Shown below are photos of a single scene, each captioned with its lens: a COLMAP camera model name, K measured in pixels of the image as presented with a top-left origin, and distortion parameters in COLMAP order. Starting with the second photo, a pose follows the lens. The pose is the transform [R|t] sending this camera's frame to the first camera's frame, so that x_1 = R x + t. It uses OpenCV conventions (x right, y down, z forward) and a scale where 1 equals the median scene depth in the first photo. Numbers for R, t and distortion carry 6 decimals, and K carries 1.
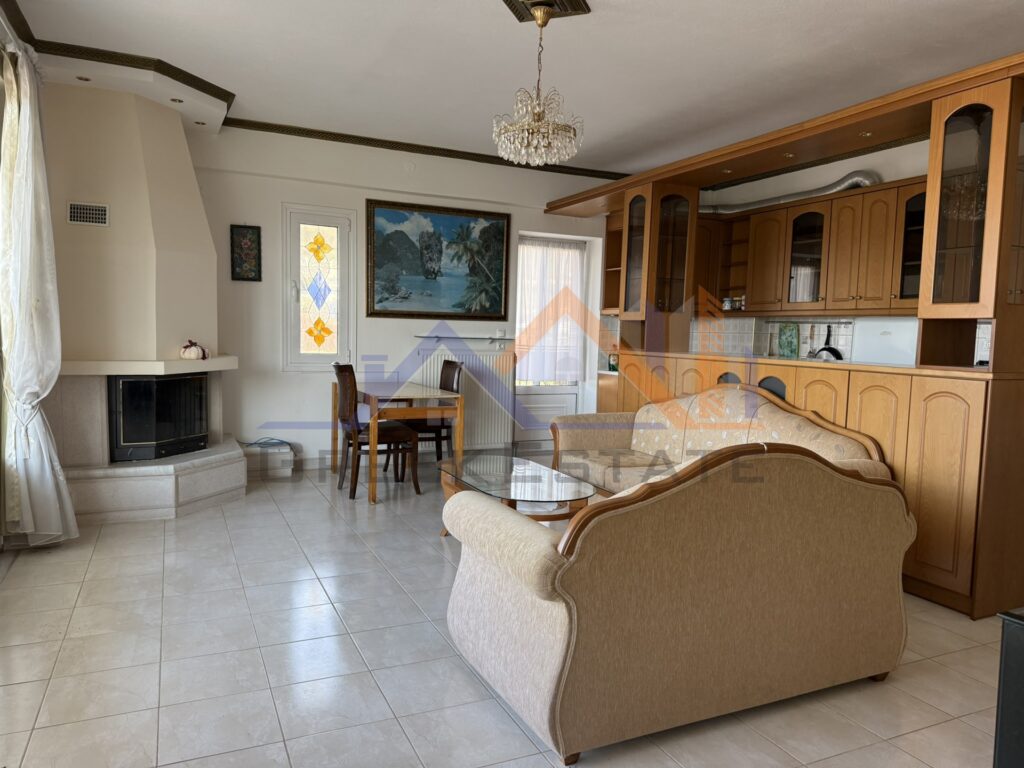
lens RADIAL K [[713.3, 0, 508.5], [0, 713.3, 390.3], [0, 0, 1]] dist [0.065781, -0.081623]
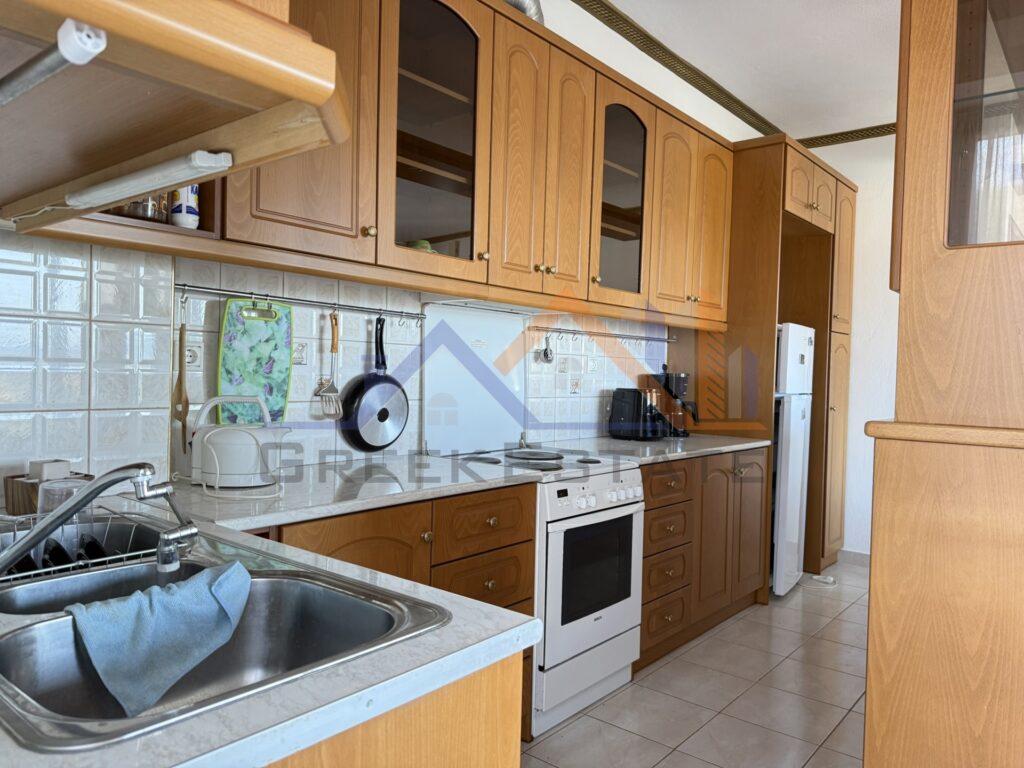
lens RADIAL K [[713.3, 0, 509.4], [0, 713.3, 385.6], [0, 0, 1]] dist [0.065781, -0.081623]
pose [[-0.414167, -0.055291, 0.908520, 0.067238], [0.036904, 0.996312, 0.077458, -0.085652], [-0.909452, 0.065609, -0.410599, 1.161120]]
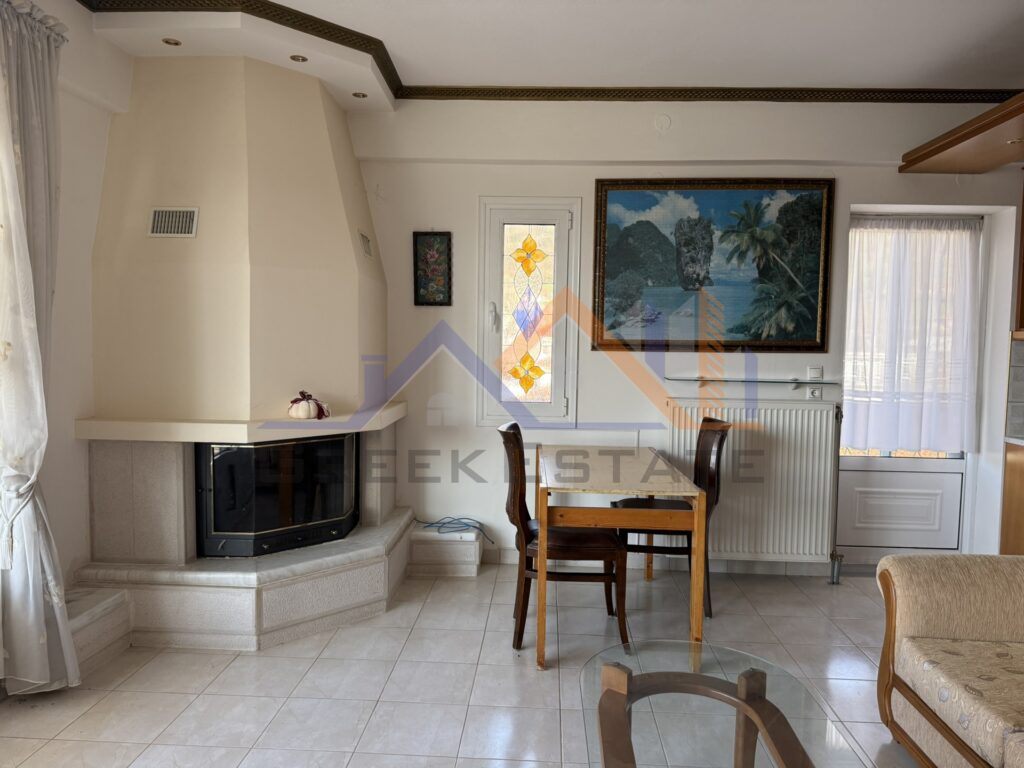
lens RADIAL K [[713.3, 0, 509.4], [0, 713.3, 384.2], [0, 0, 1]] dist [0.065781, -0.081623]
pose [[0.885420, 0.013507, -0.464595, 0.050155], [-0.031559, 0.999018, -0.031102, -0.046910], [0.463719, 0.042201, 0.884977, 0.365046]]
